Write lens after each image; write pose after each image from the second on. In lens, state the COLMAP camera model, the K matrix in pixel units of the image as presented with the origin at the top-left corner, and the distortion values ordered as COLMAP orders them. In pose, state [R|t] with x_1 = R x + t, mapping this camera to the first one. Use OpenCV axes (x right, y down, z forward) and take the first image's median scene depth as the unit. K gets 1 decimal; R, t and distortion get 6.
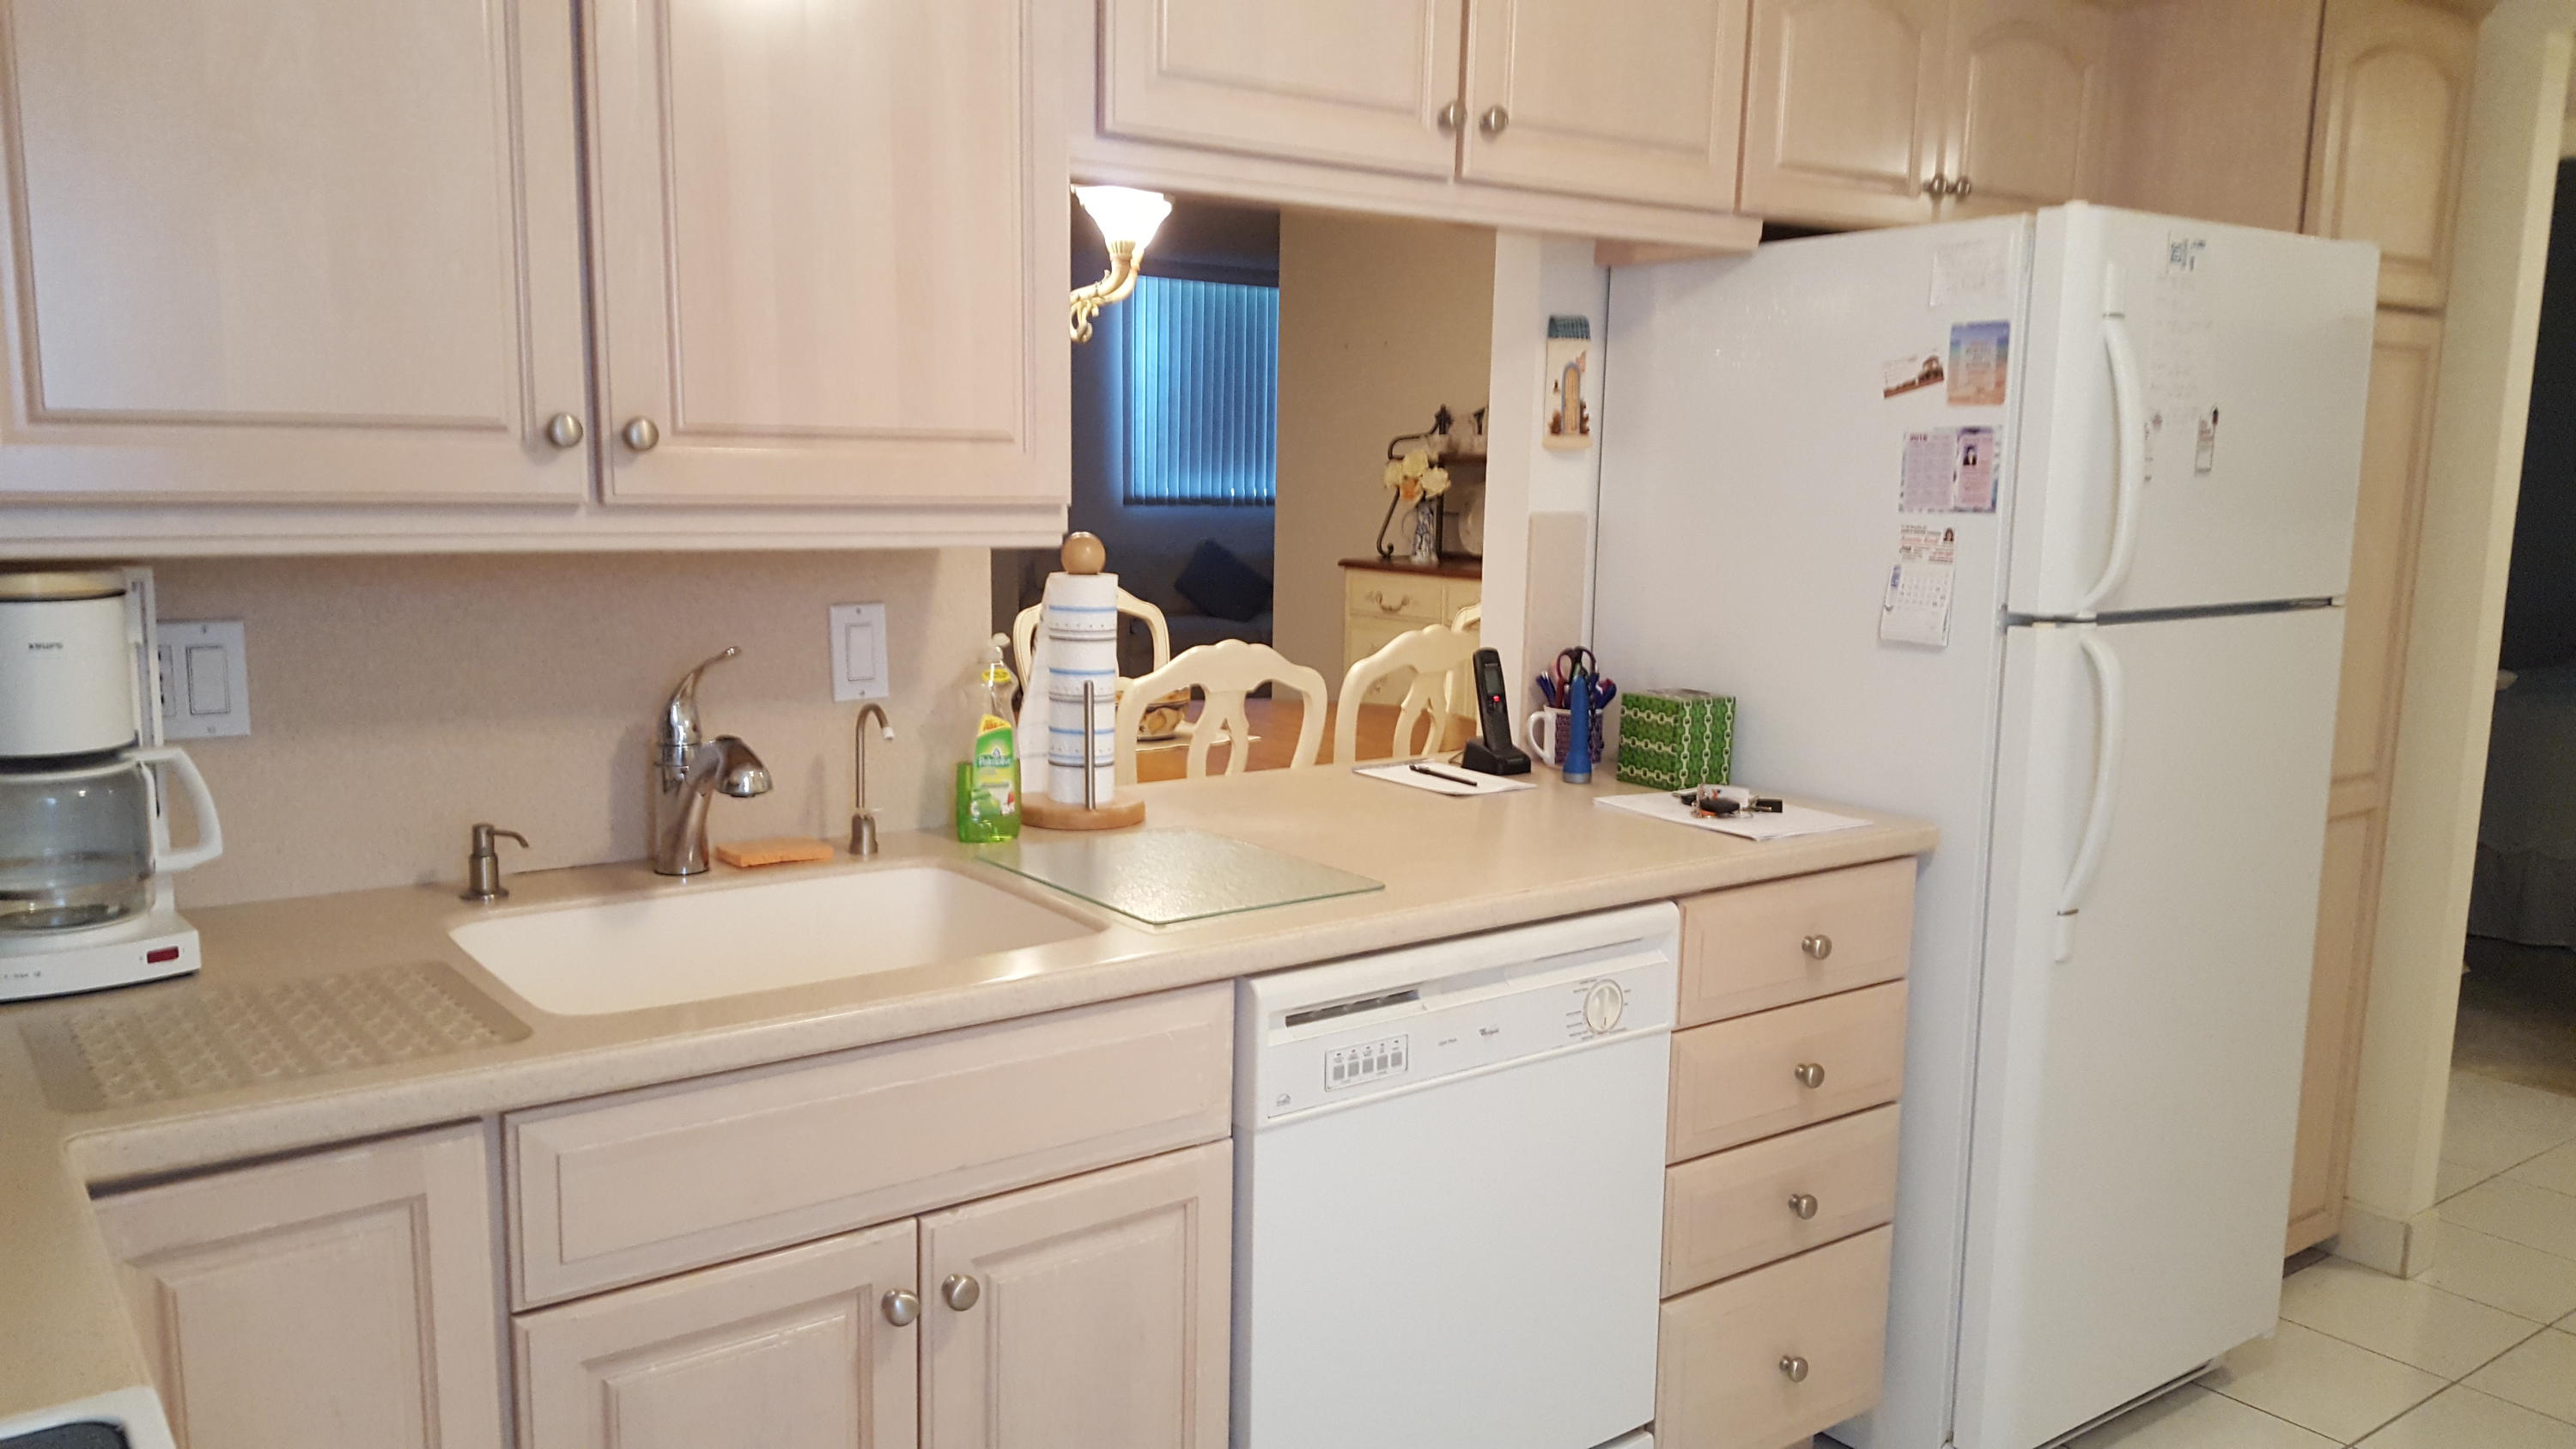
lens RADIAL K [[1904.5, 0, 1275.3], [0, 1904.5, 740.4], [0, 0, 1]] dist [0.180964, -0.357570]
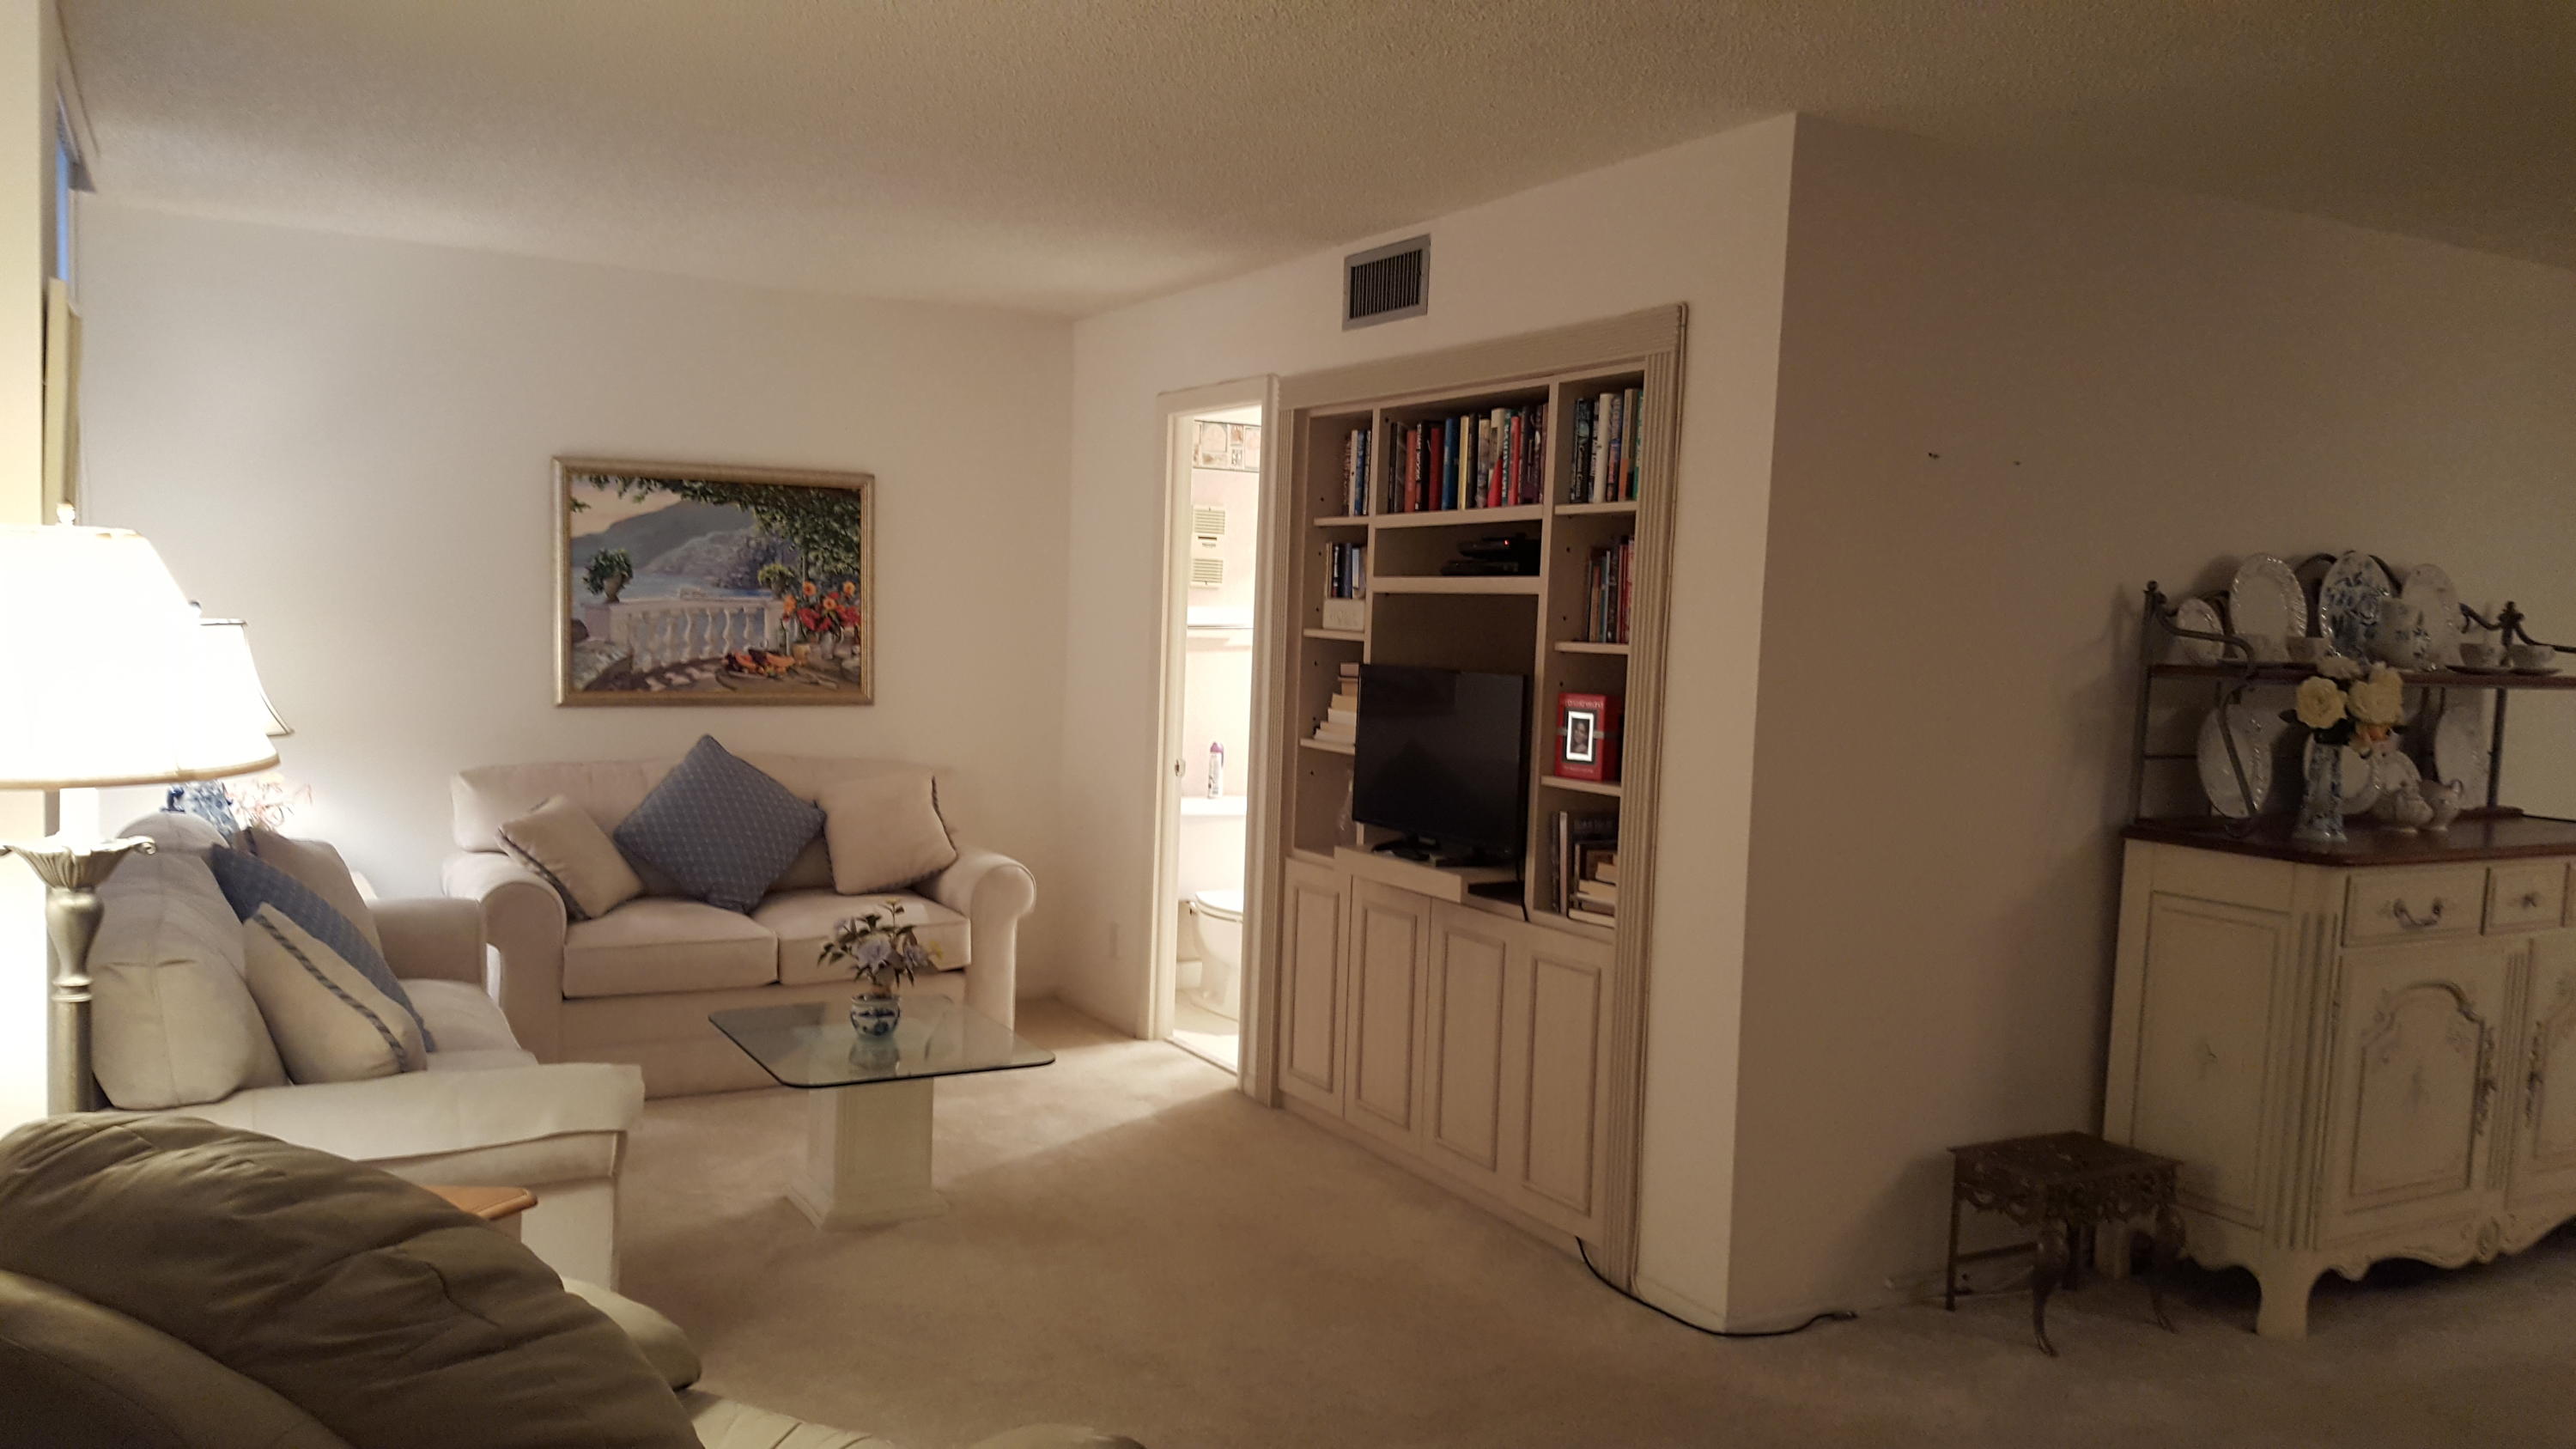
lens RADIAL K [[1849.3, 0, 1281.8], [0, 1849.3, 759.6], [0, 0, 1]] dist [0.129362, -0.167766]
pose [[0.126676, -0.091592, 0.987707, -0.570484], [0.112279, 0.990653, 0.077465, -0.205934], [-0.985569, 0.101086, 0.135775, 1.256380]]
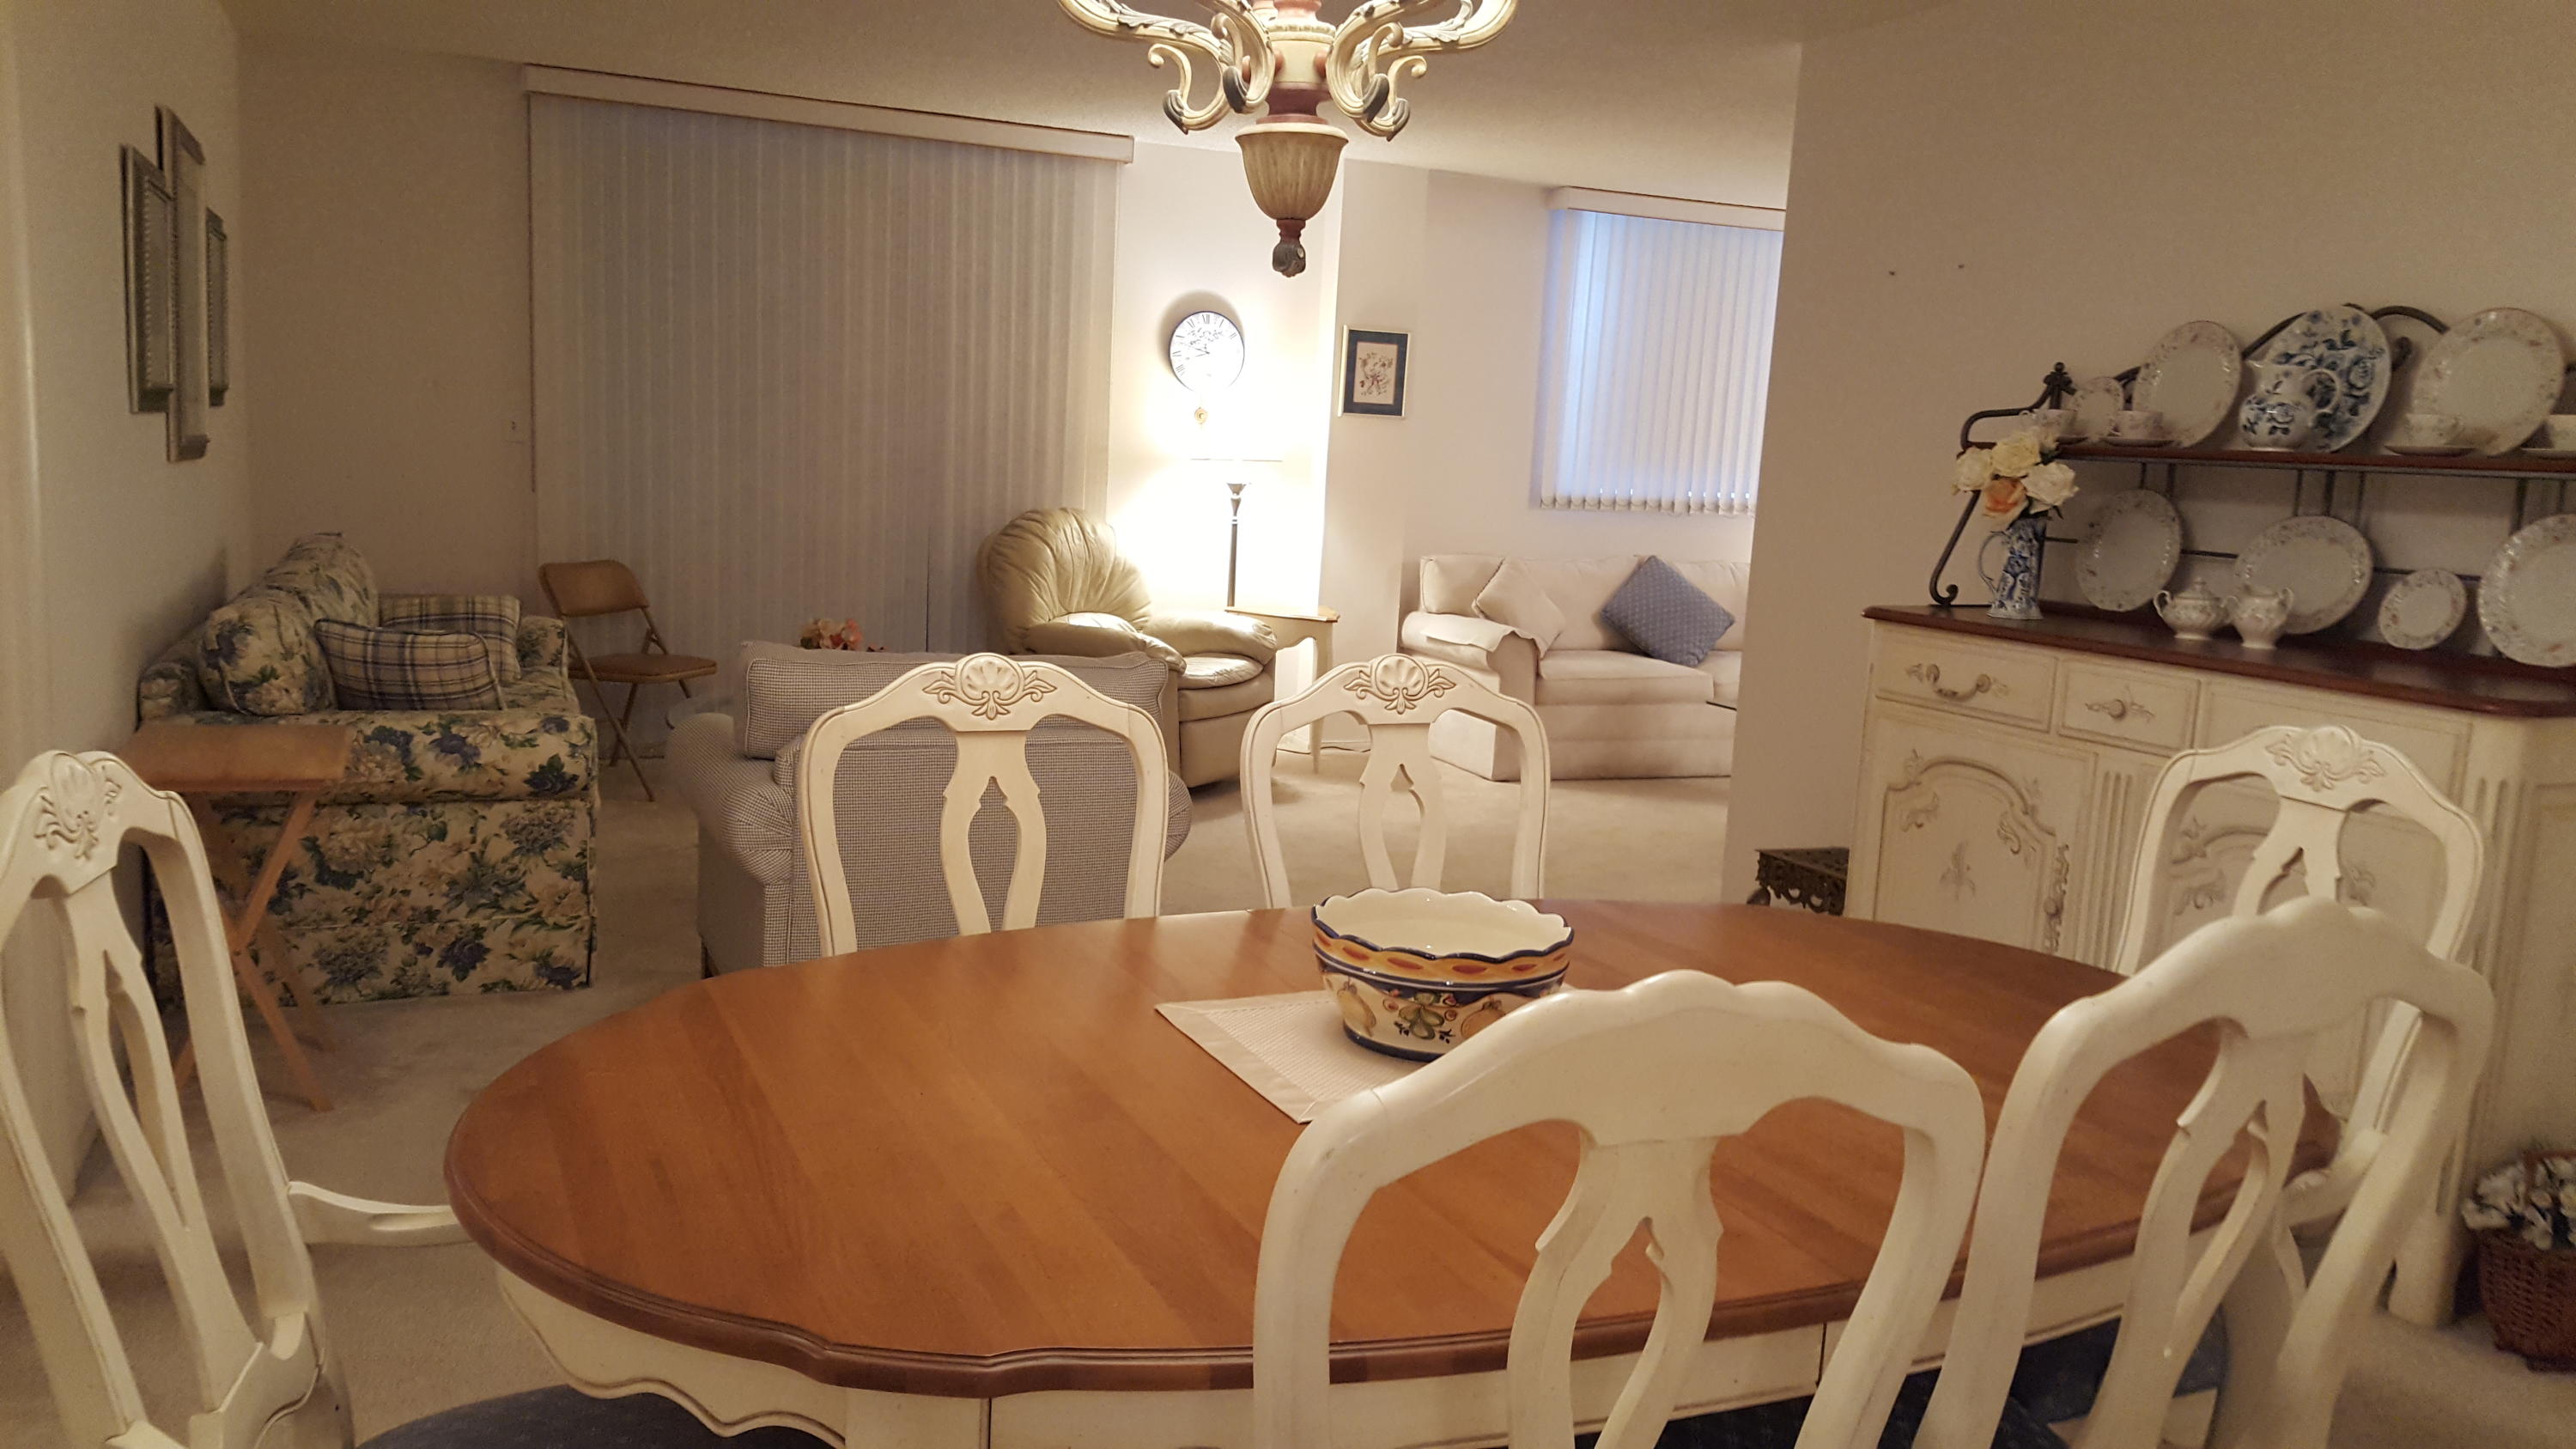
lens RADIAL K [[1904.5, 0, 1275.3], [0, 1904.5, 740.4], [0, 0, 1]] dist [0.180964, -0.357570]
pose [[0.972702, 0.066559, -0.222307, -0.010182], [-0.066655, 0.997751, 0.007080, -0.044053], [0.222278, 0.007931, 0.974951, 0.355924]]
